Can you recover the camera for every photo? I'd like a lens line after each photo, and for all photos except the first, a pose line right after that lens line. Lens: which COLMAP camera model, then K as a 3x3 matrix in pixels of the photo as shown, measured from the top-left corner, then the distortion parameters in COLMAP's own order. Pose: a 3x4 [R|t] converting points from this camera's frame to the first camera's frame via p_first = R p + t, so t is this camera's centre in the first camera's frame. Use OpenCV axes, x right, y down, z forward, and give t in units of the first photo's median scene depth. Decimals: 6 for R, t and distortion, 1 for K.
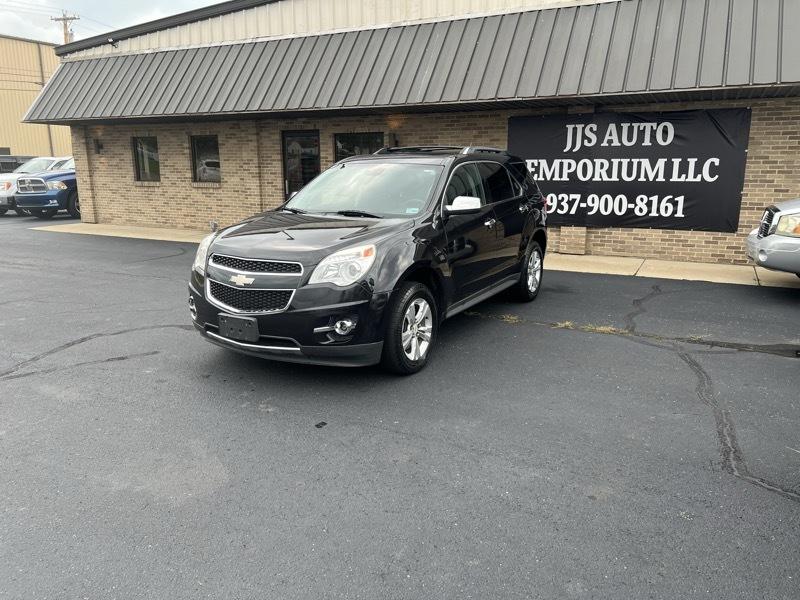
lens RADIAL K [[606.5, 0, 402.1], [0, 606.5, 296.8], [0, 0, 1]] dist [0.010887, 0.003647]
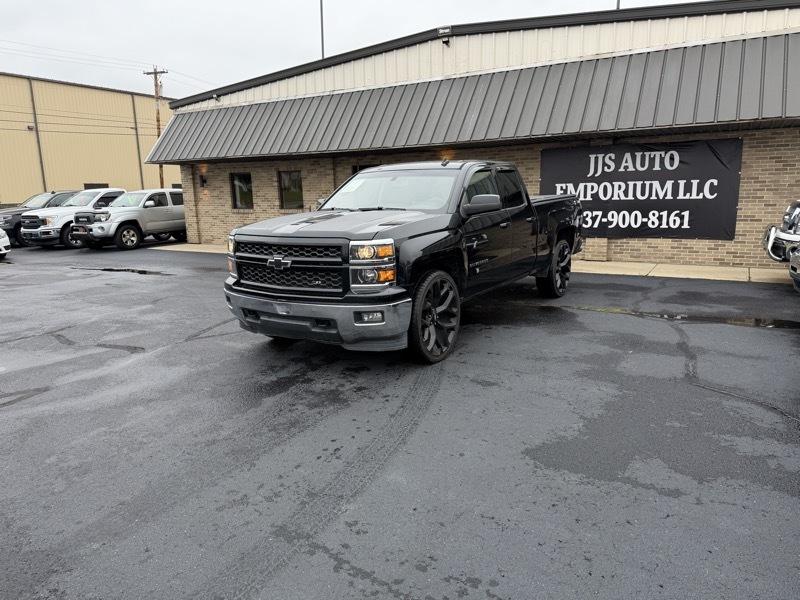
lens RADIAL K [[564.4, 0, 400.9], [0, 564.4, 299.5], [0, 0, 1]] dist [0.022541, -0.027196]
pose [[0.997056, -0.007546, -0.076303, -0.022647], [0.005679, 0.999680, -0.024663, 0.033829], [0.076465, 0.024157, 0.996780, -0.156940]]
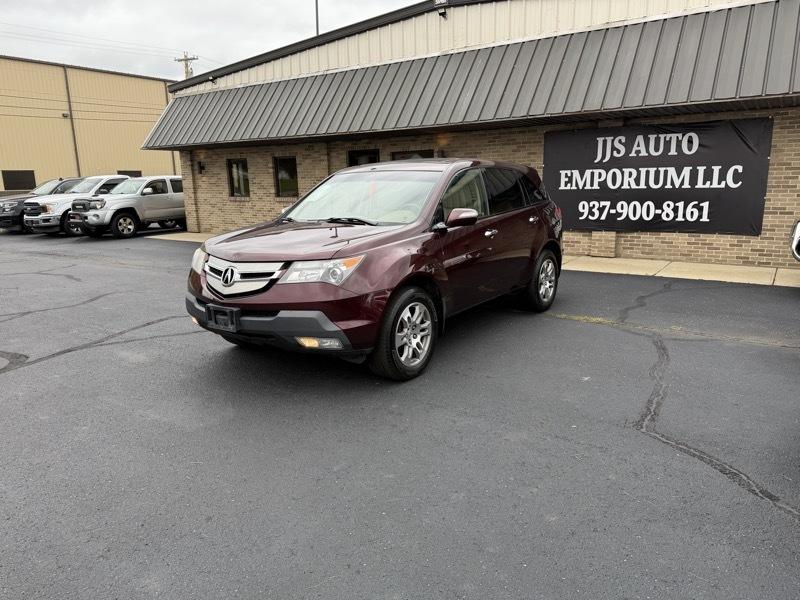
lens RADIAL K [[564.4, 0, 402.9], [0, 564.4, 299.1], [0, 0, 1]] dist [0.022541, -0.027196]
pose [[0.989815, 0.010535, -0.141972, 0.074691], [-0.011368, 0.999923, -0.005057, 0.014457], [0.141908, 0.006620, 0.989858, -0.049023]]
